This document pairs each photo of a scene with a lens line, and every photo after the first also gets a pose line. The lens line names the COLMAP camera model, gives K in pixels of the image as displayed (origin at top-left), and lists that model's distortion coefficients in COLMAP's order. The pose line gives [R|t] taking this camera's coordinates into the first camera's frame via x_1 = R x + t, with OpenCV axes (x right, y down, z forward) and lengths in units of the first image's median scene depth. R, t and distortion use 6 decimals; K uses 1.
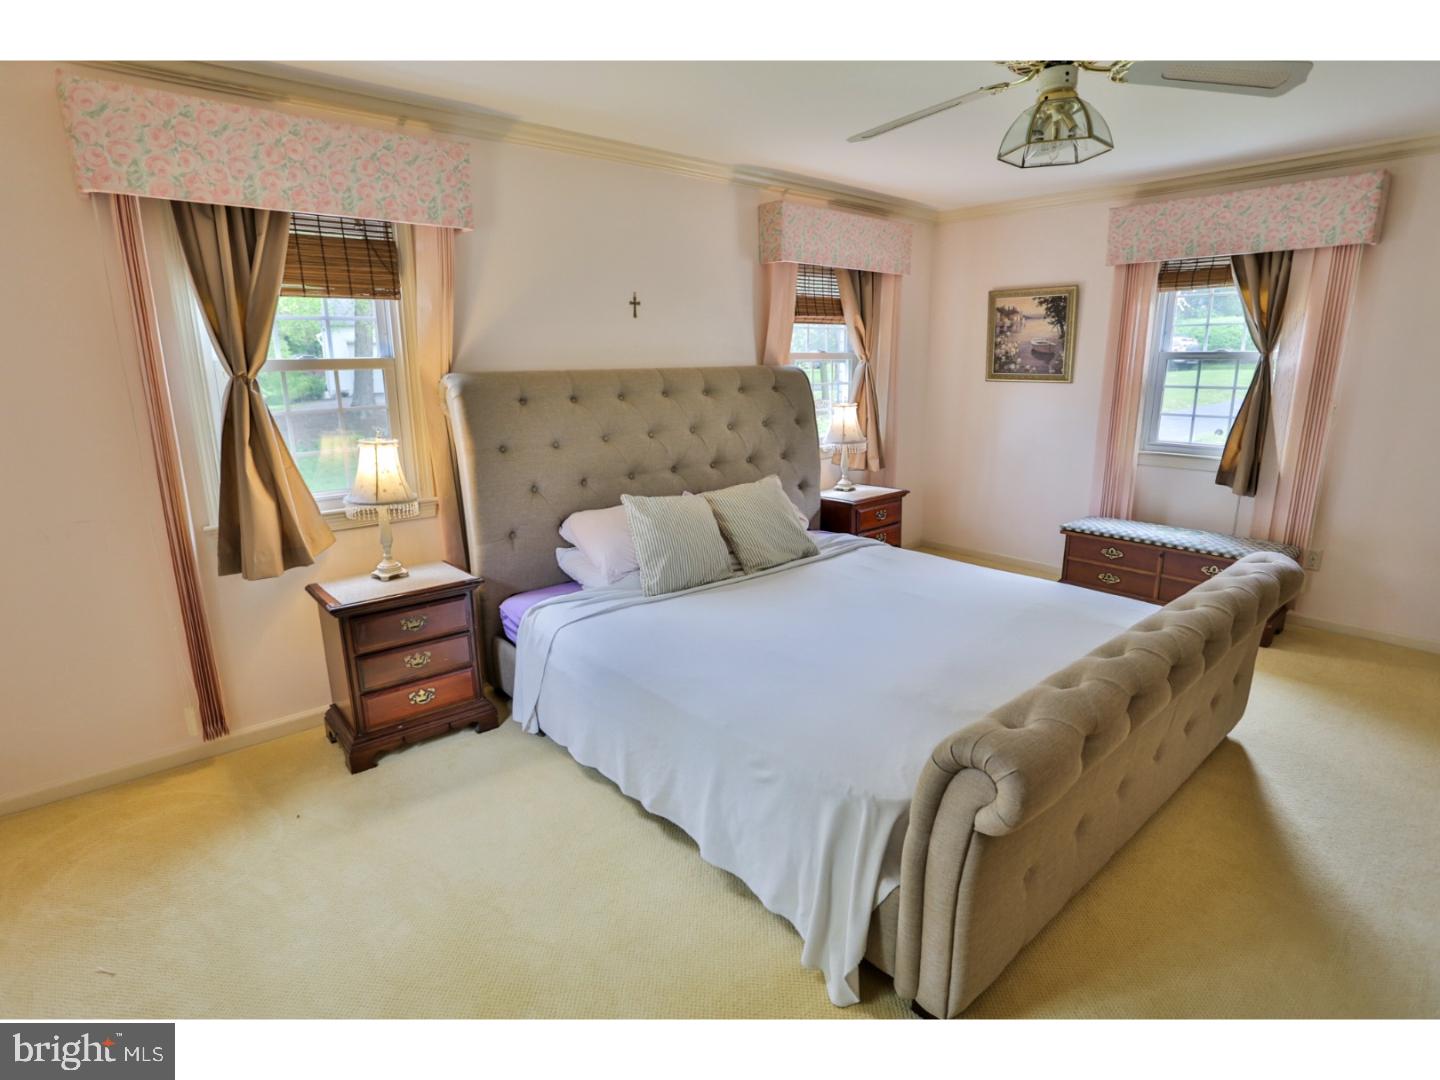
lens RADIAL K [[762.9, 0, 720.0], [0, 762.9, 540.0], [0, 0, 1]] dist [-0.005287, 0.000783]
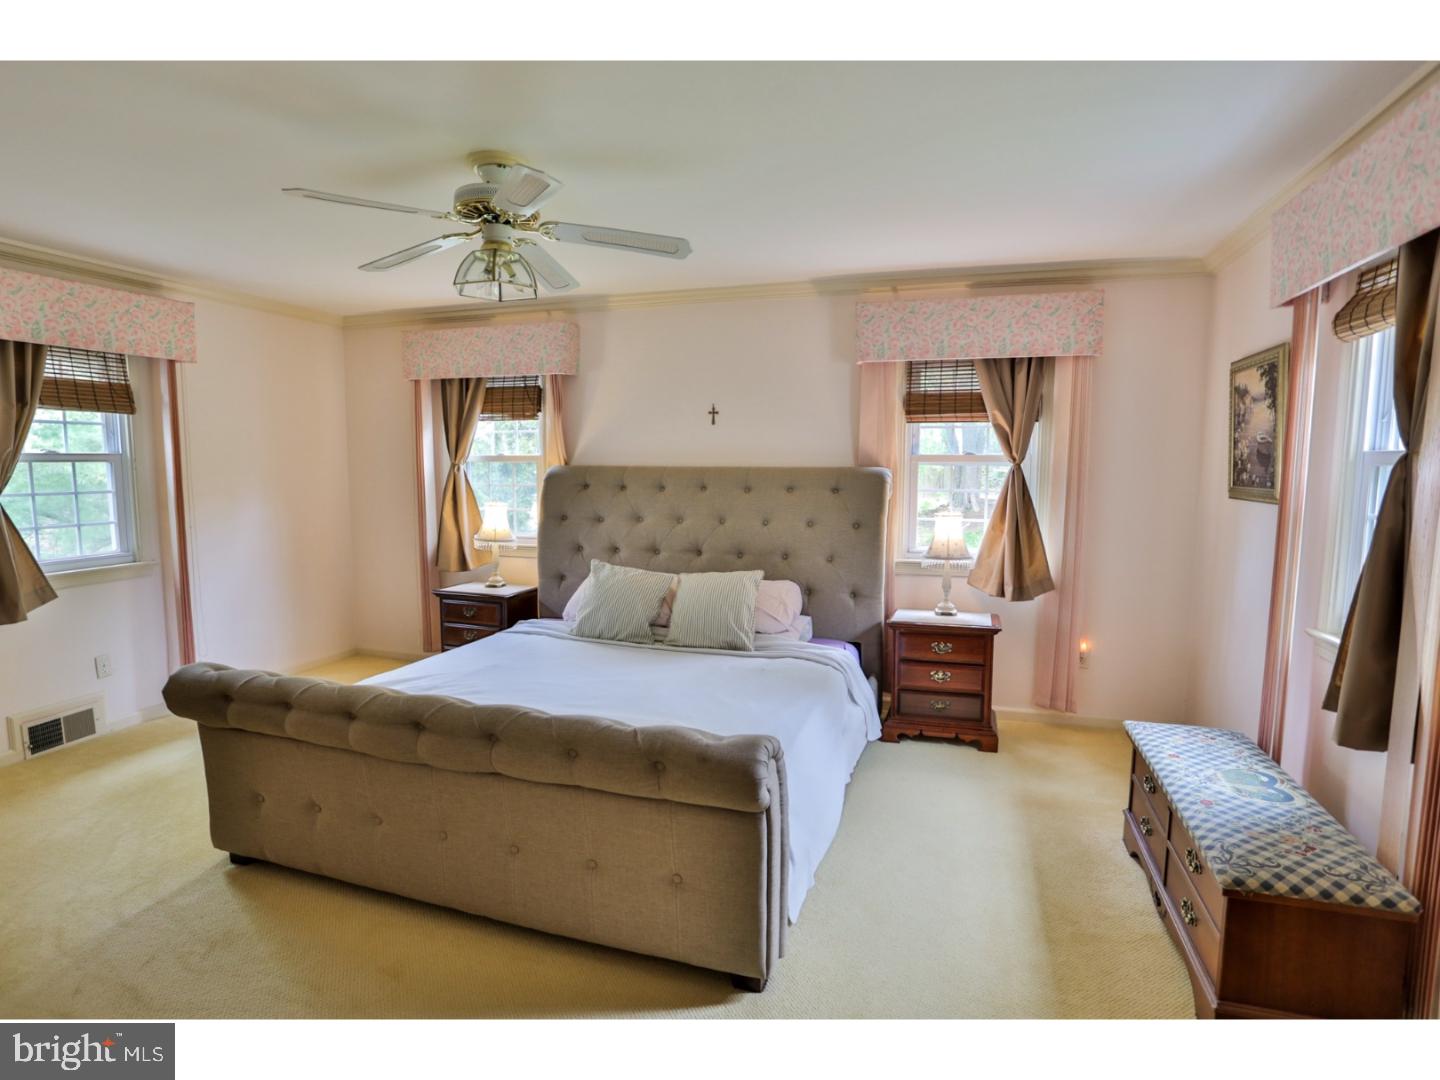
lens RADIAL K [[762.9, 0, 720.0], [0, 762.9, 540.0], [0, 0, 1]] dist [-0.005287, 0.000783]
pose [[0.504869, 0.098897, -0.857512, 0.930904], [-0.210706, 0.977484, -0.011322, -0.101904], [0.837085, 0.186399, 0.514339, 0.423502]]
